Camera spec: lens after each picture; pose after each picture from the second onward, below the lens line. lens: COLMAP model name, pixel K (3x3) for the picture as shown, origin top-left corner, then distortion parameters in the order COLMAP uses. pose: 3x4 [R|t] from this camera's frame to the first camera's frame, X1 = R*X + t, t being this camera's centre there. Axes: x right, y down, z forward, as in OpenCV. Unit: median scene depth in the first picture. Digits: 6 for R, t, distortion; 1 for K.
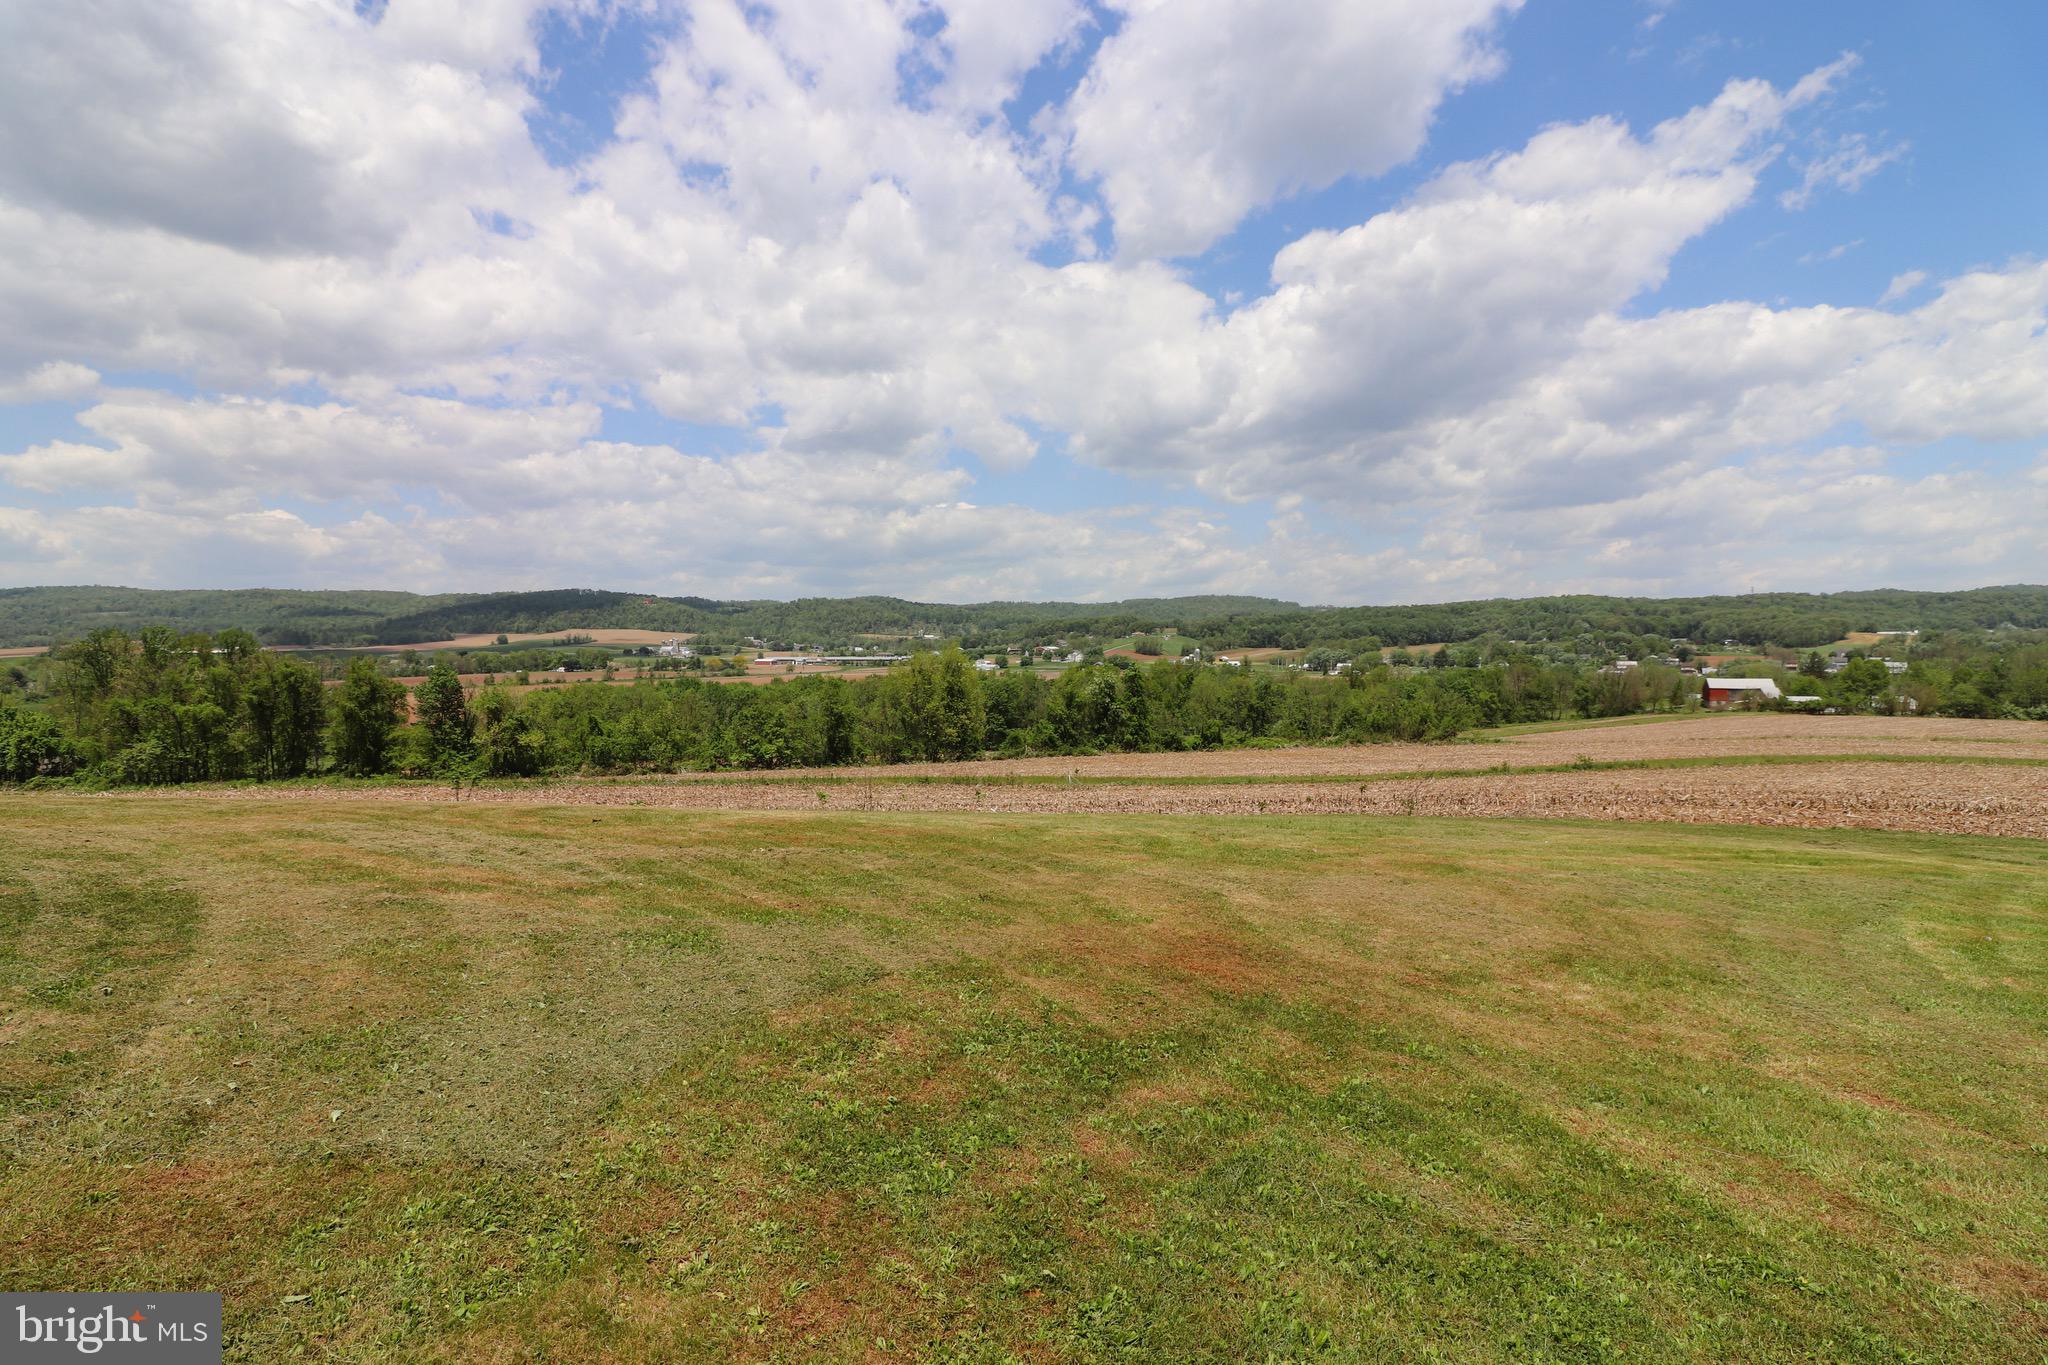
lens RADIAL K [[954.5, 0, 1004.4], [0, 954.5, 691.9], [0, 0, 1]] dist [-0.001594, -0.007279]
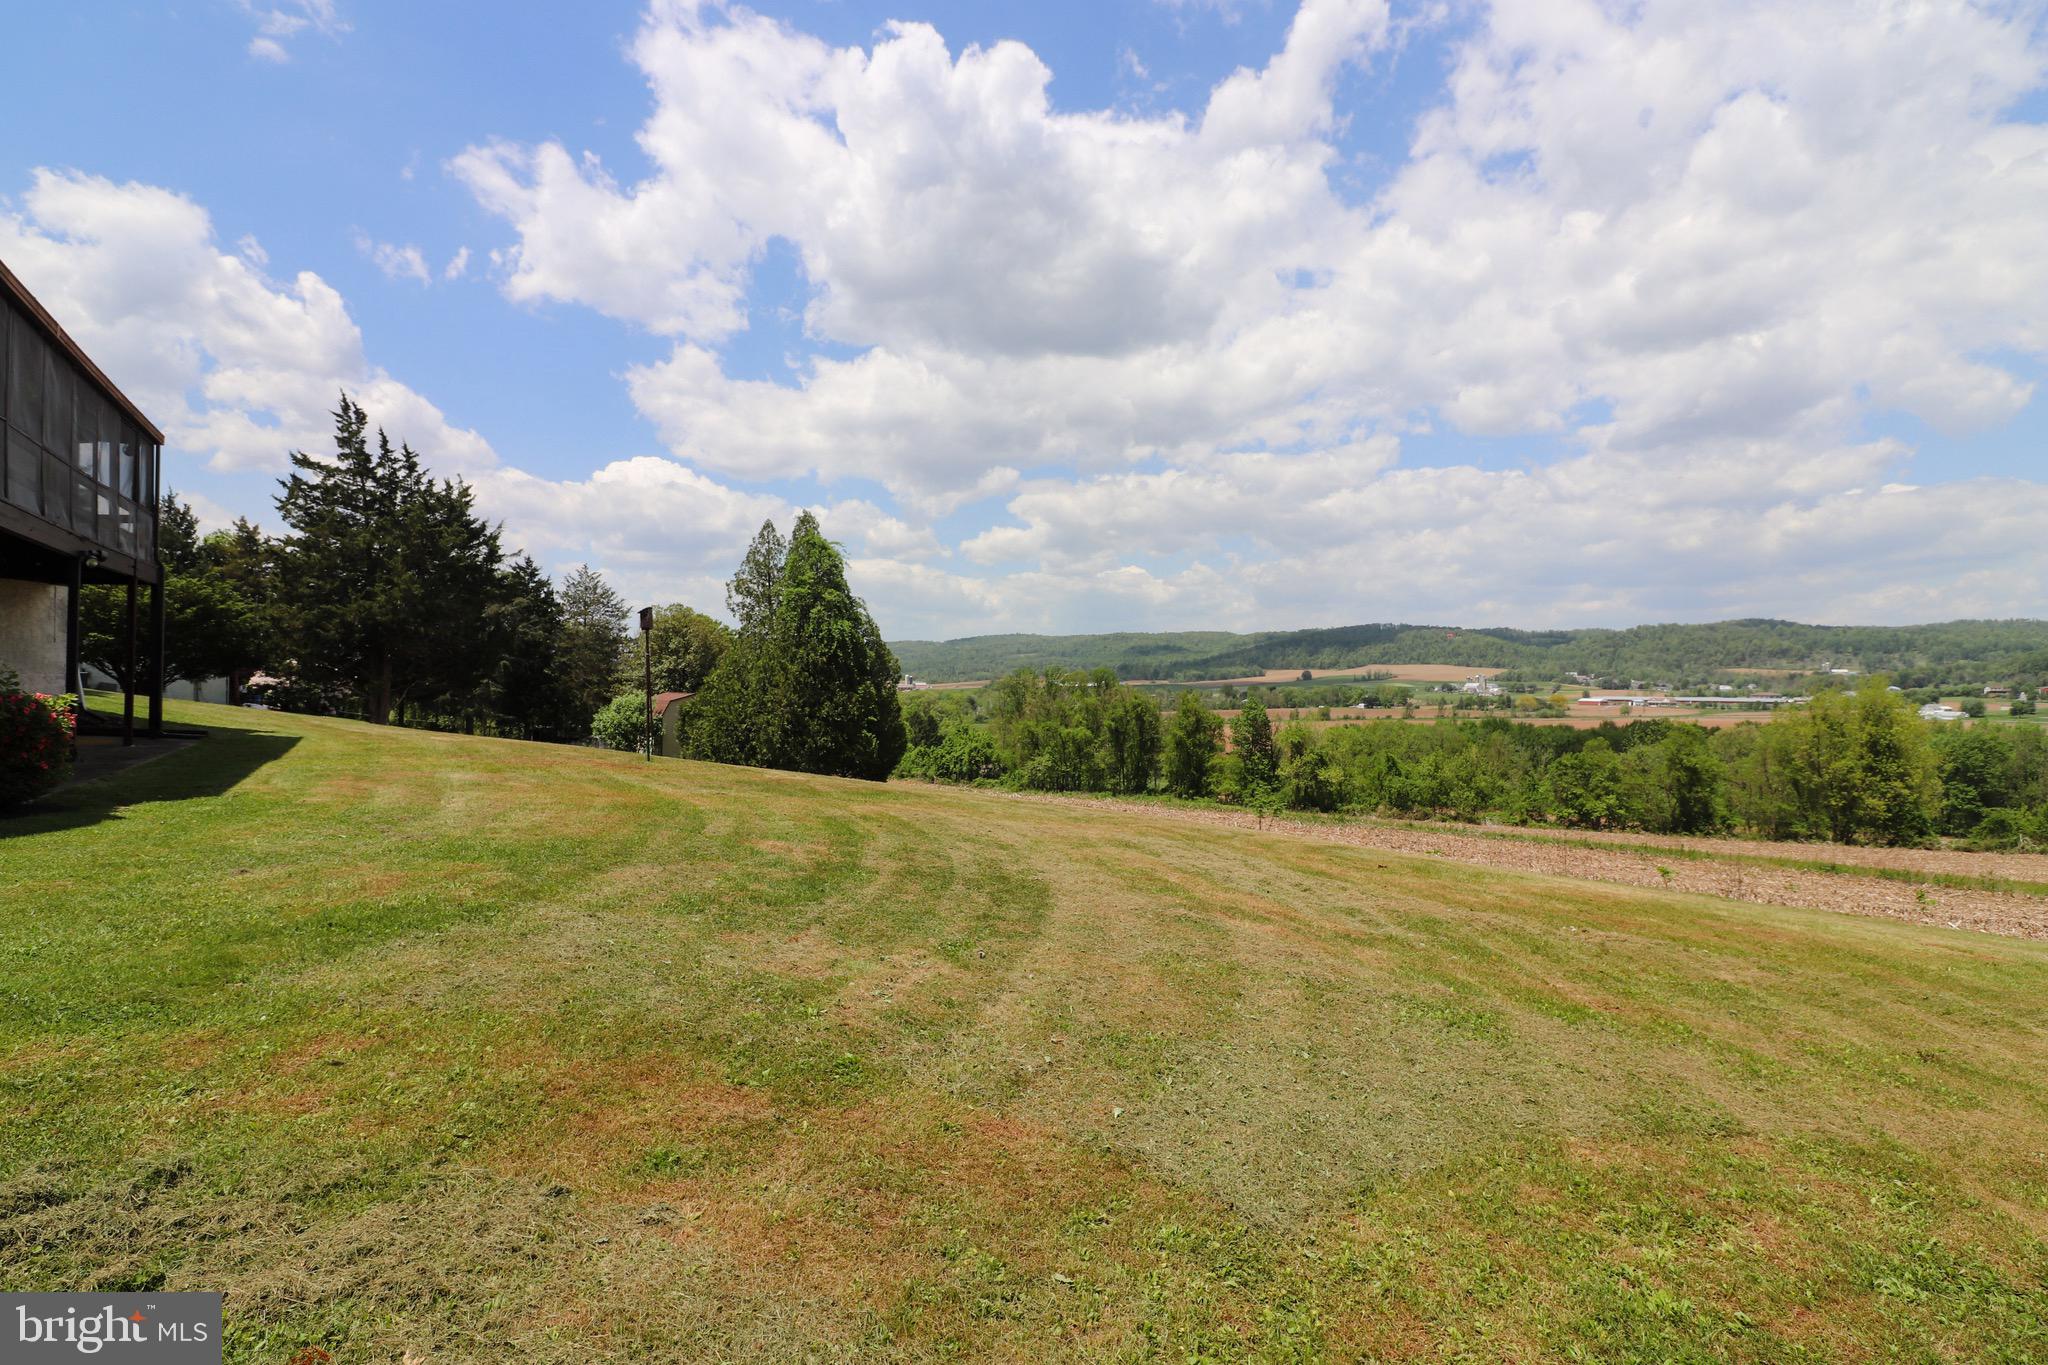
lens RADIAL K [[1008.9, 0, 1013.4], [0, 1008.9, 649.8], [0, 0, 1]] dist [0.001641, -0.009715]
pose [[0.719924, -0.017736, -0.693826, 0.004180], [-0.037890, 0.997178, -0.064805, -0.000369], [0.693018, 0.072944, 0.717221, 0.011650]]
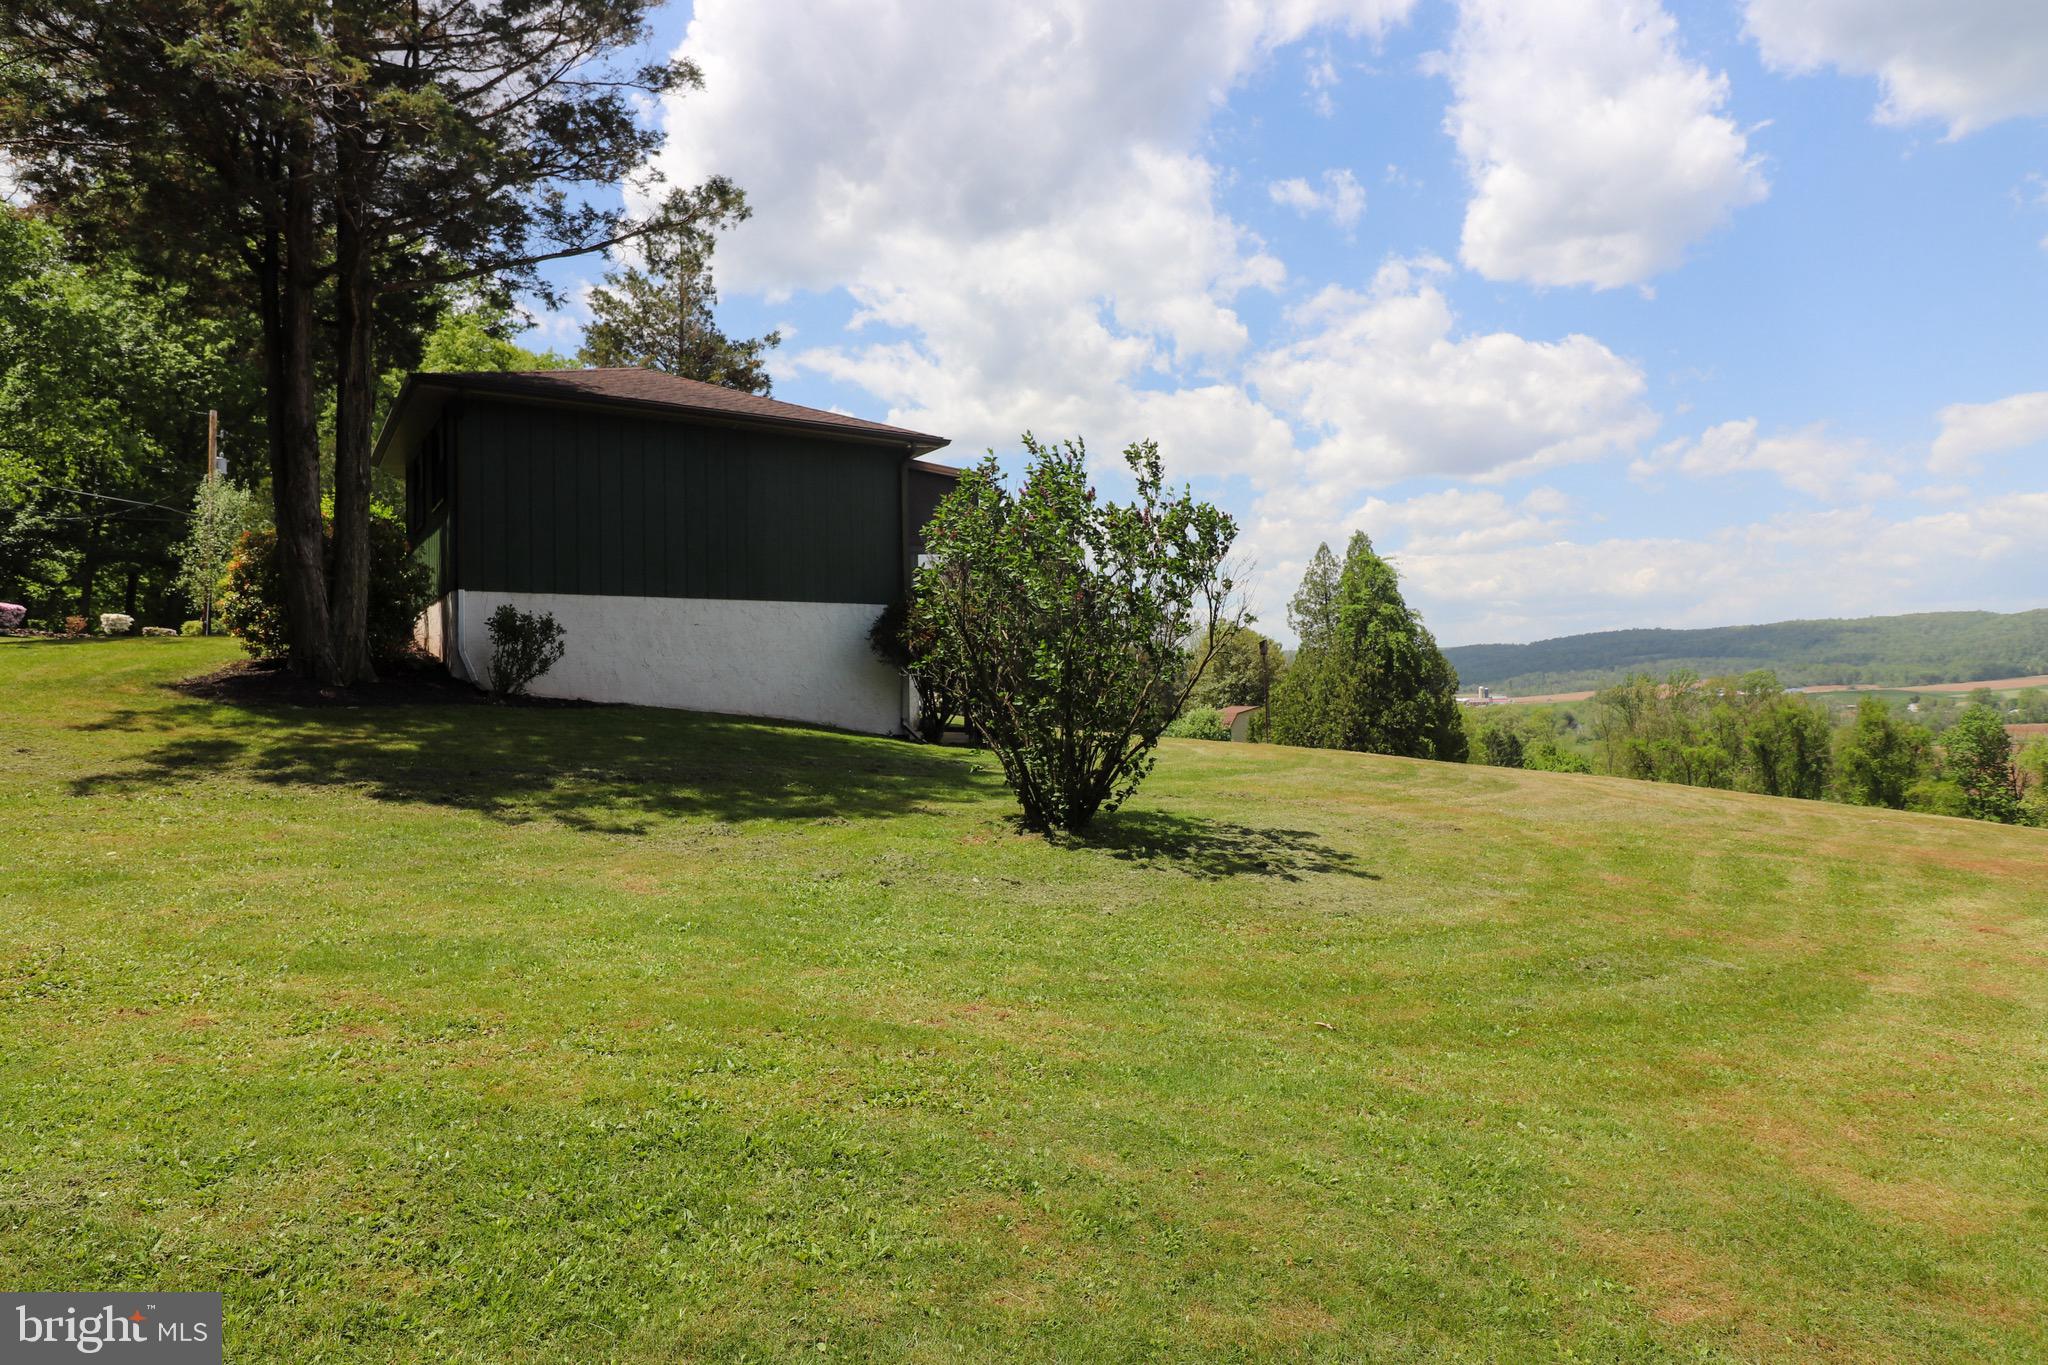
lens RADIAL K [[1190.9, 0, 1011.6], [0, 1190.9, 687.5], [0, 0, 1]] dist [-0.005208, 0.001385]
pose [[0.316118, -0.017282, -0.948562, 1.240976], [-0.027339, 0.999253, -0.027316, 0.074518], [0.948326, 0.034567, 0.315410, -0.911340]]
